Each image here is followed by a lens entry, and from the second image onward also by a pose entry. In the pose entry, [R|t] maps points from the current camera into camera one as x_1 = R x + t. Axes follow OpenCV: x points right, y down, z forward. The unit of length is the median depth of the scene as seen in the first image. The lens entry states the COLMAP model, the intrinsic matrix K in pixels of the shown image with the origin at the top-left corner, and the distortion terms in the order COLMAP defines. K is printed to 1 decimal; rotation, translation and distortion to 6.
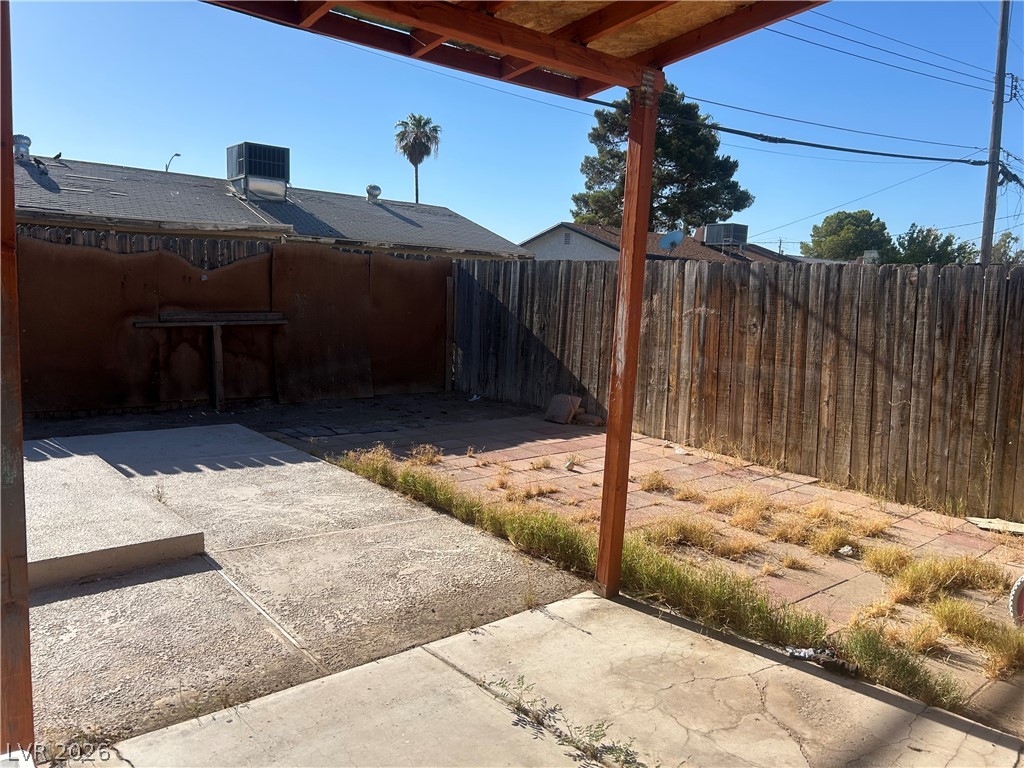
lens RADIAL K [[764.4, 0, 512.0], [0, 764.4, 384.0], [0, 0, 1]] dist [0.061143, -0.073010]
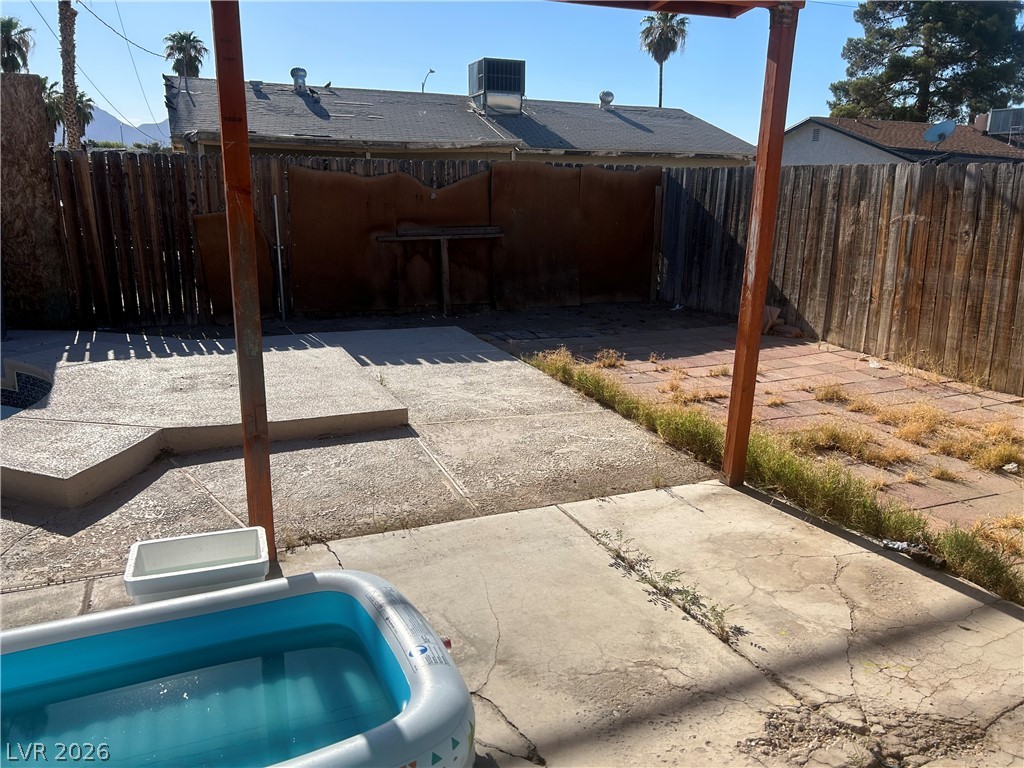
lens RADIAL K [[764.4, 0, 512.0], [0, 764.4, 384.0], [0, 0, 1]] dist [0.061143, -0.073010]
pose [[0.951955, 0.047986, -0.302455, 0.081167], [-0.012299, 0.992841, 0.118810, 0.001017], [0.305991, -0.109382, 0.945730, -0.073821]]
